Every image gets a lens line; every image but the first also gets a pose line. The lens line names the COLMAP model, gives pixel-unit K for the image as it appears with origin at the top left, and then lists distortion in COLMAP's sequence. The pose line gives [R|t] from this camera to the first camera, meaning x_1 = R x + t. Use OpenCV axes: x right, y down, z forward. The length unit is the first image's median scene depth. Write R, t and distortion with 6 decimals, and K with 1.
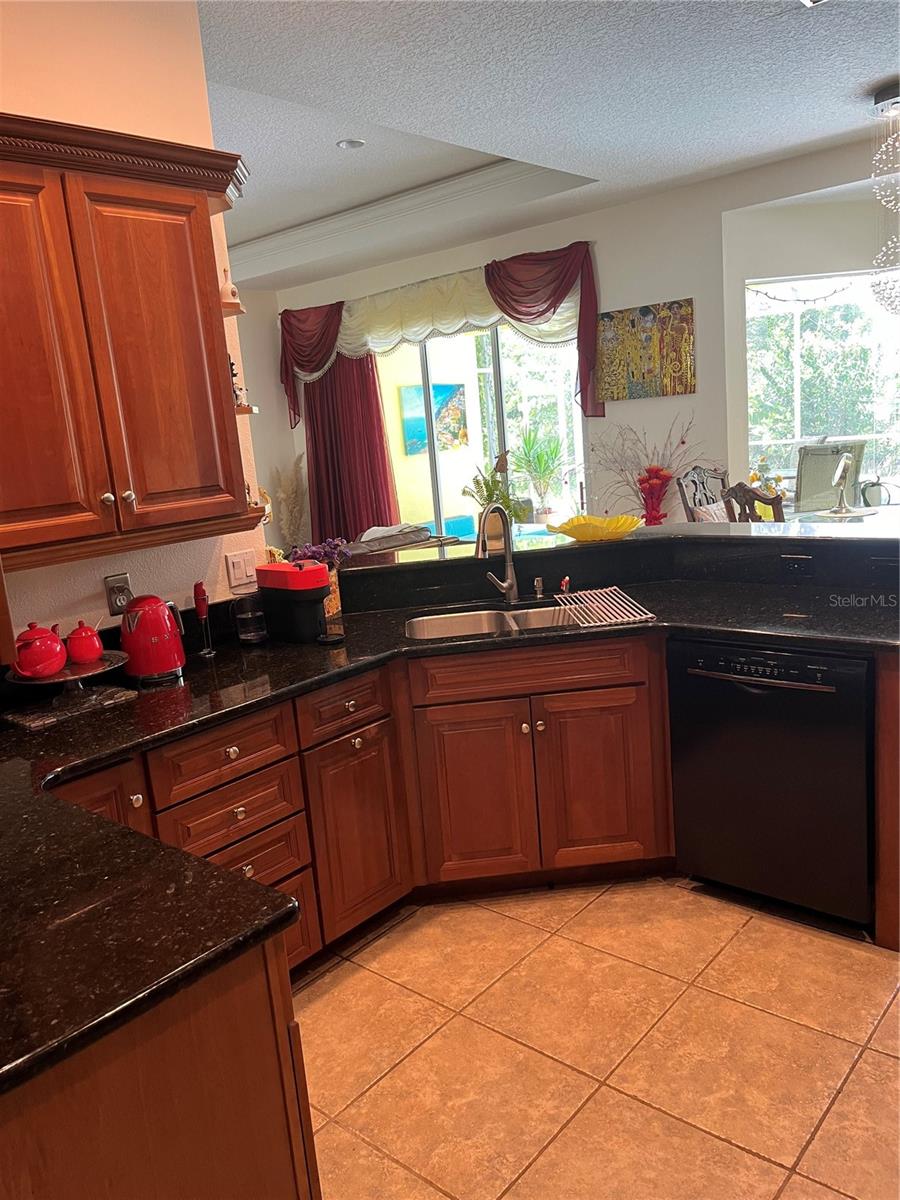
lens RADIAL K [[912.6, 0, 450.0], [0, 912.6, 600.0], [0, 0, 1]] dist [-0.001362, 0.001827]
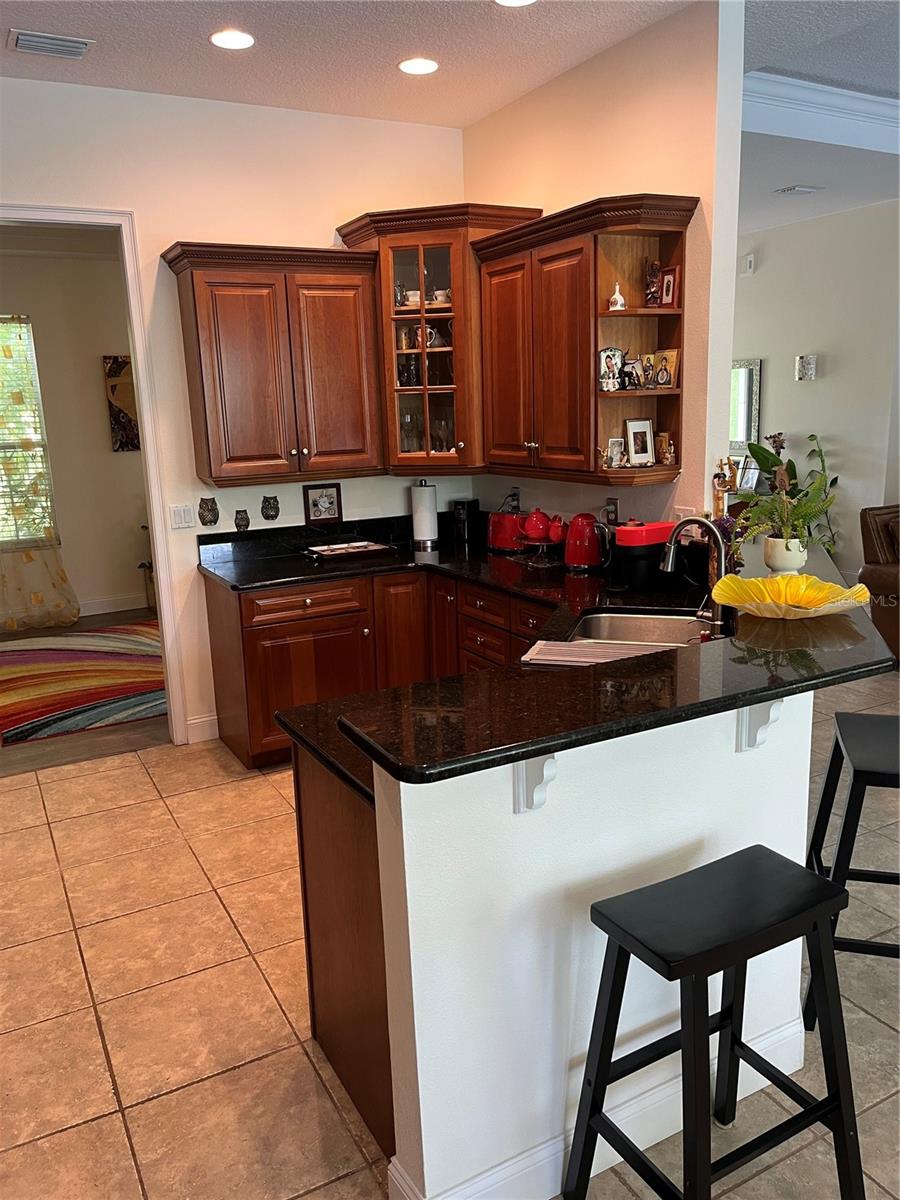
lens RADIAL K [[912.6, 0, 450.0], [0, 912.6, 600.0], [0, 0, 1]] dist [-0.001362, 0.001827]
pose [[-0.346093, 0.294861, -0.890661, 1.138257], [-0.120156, 0.927581, 0.353774, -0.383145], [0.930474, 0.229457, -0.285600, 1.273185]]
